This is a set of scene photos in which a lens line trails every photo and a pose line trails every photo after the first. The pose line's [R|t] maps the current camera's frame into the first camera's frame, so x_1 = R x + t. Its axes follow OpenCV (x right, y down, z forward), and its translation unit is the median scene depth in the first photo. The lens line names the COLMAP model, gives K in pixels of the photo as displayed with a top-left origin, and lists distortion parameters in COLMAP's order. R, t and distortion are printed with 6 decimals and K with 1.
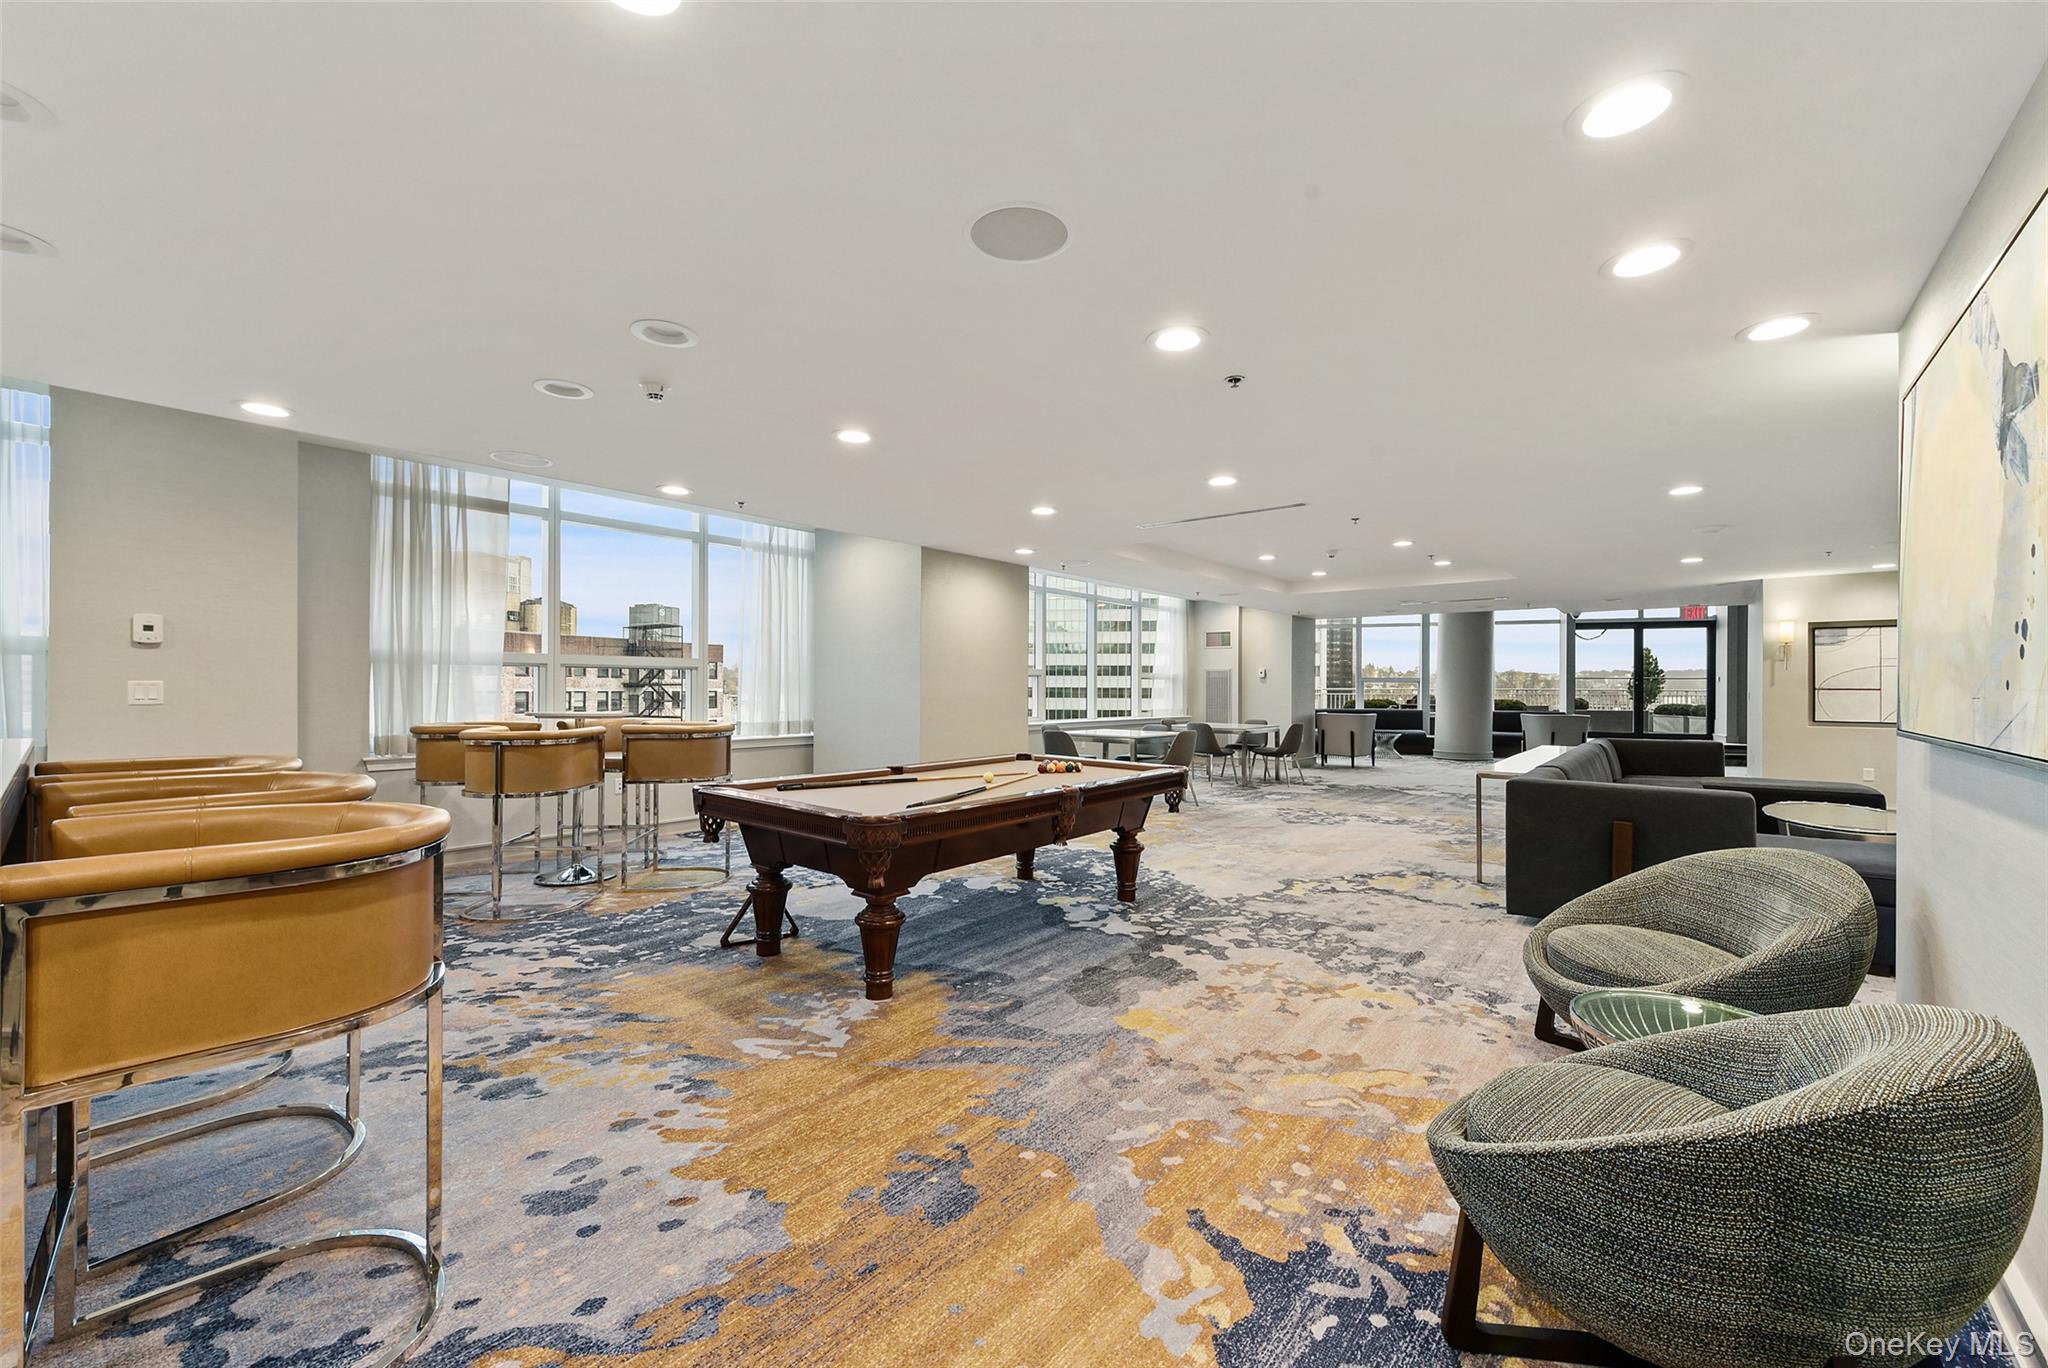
lens RADIAL K [[813.4, 0, 1026.3], [0, 813.4, 685.0], [0, 0, 1]] dist [-0.000980, -0.000047]
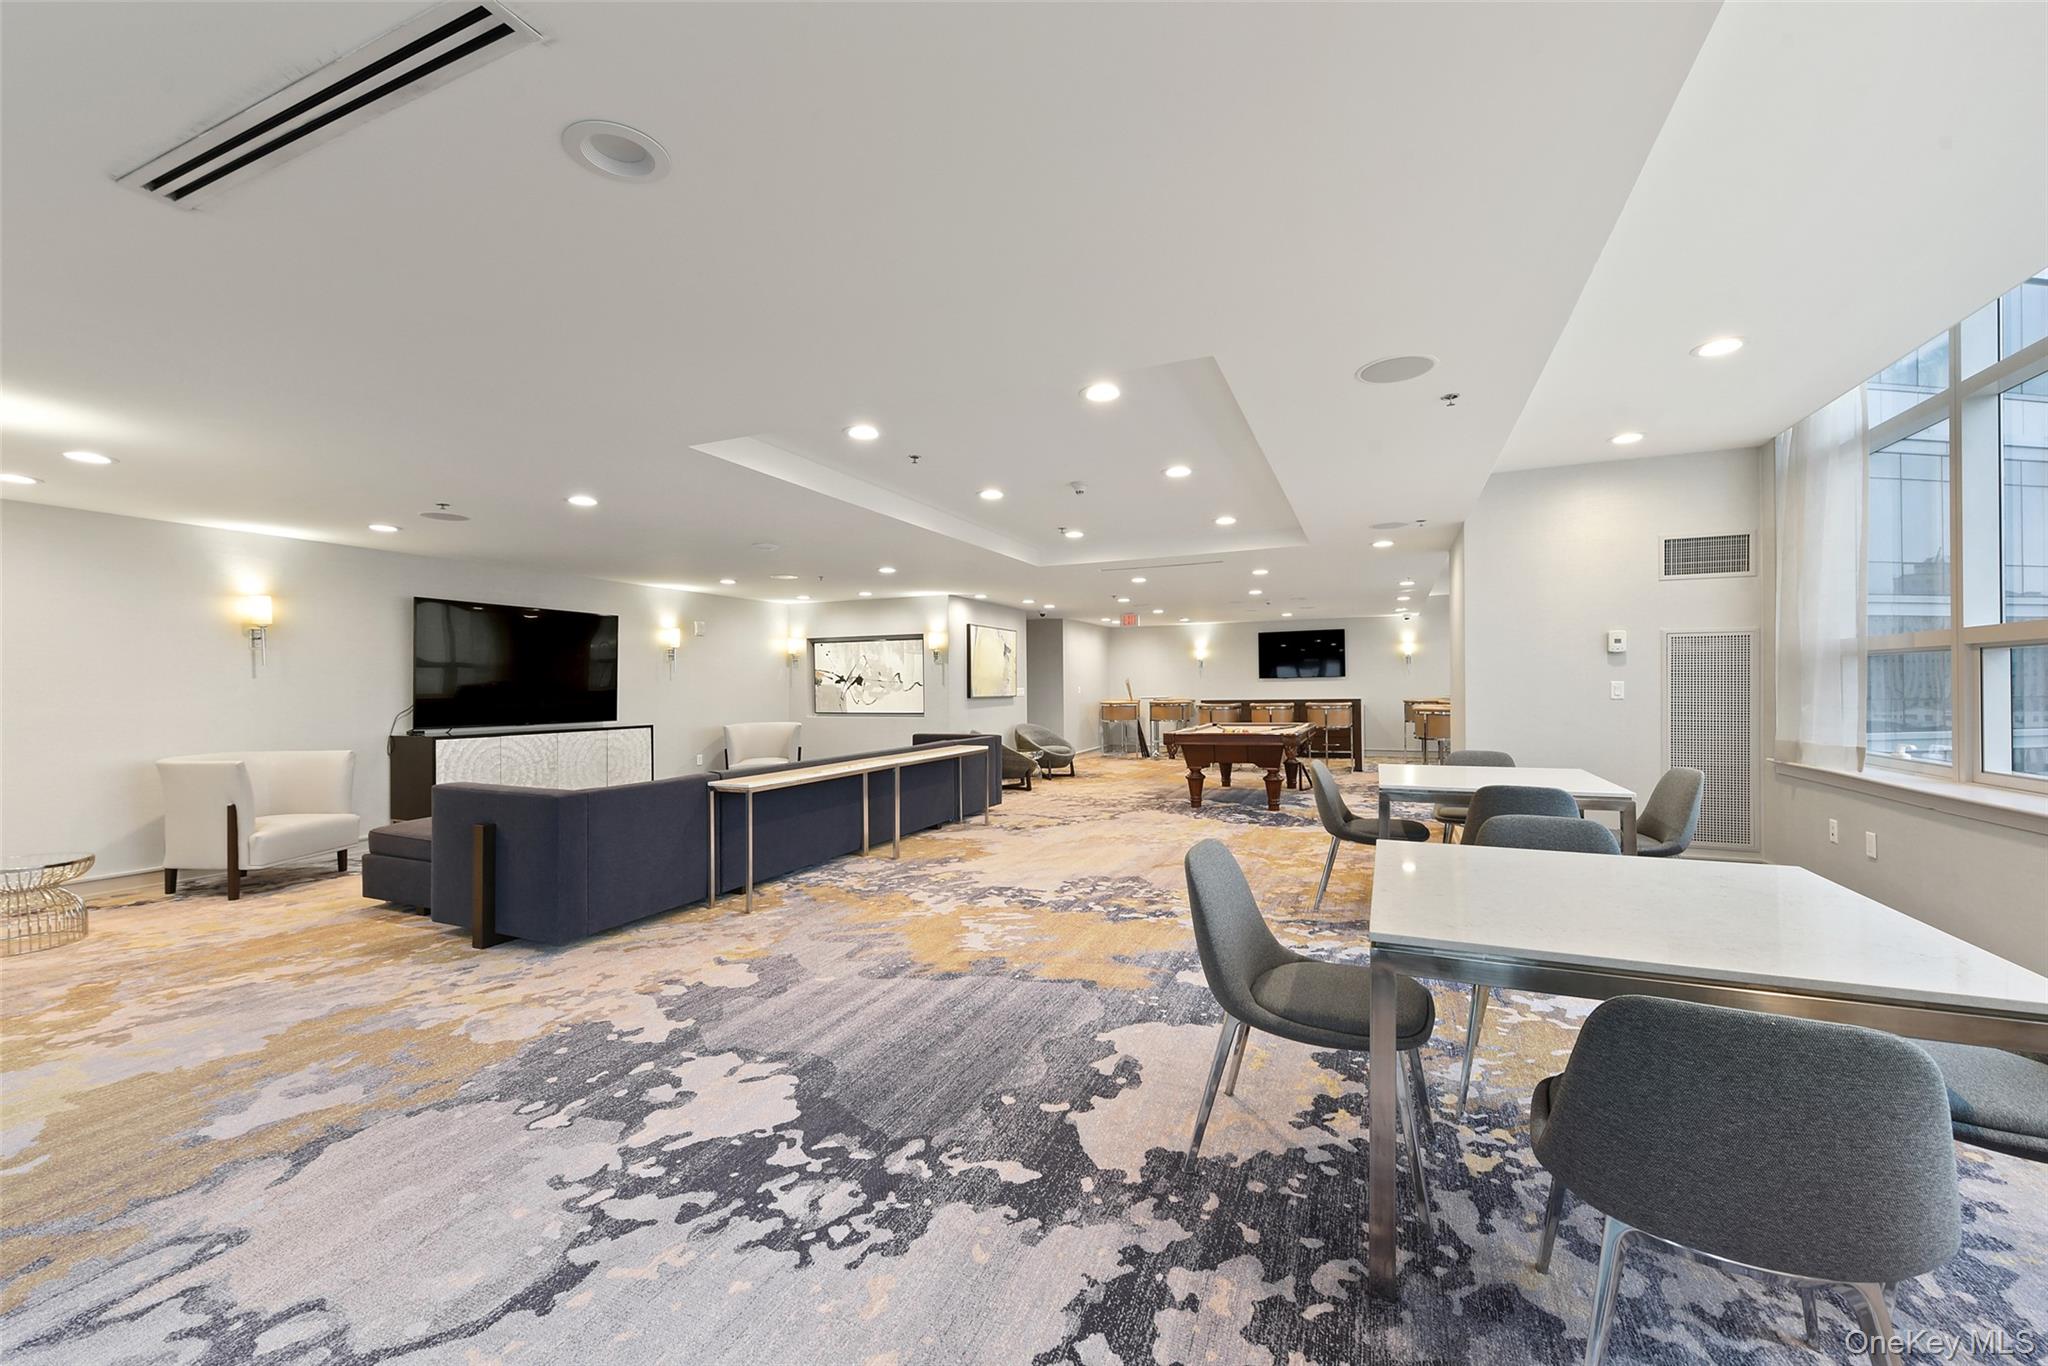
lens RADIAL K [[813.4, 0, 1037.1], [0, 813.4, 682.9], [0, 0, 1]] dist [-0.000980, -0.000047]
pose [[-0.959058, -0.003459, -0.283188, 0.058851], [-0.003535, 0.999994, -0.000241, -0.005384], [0.283187, 0.000769, -0.959064, 1.981853]]
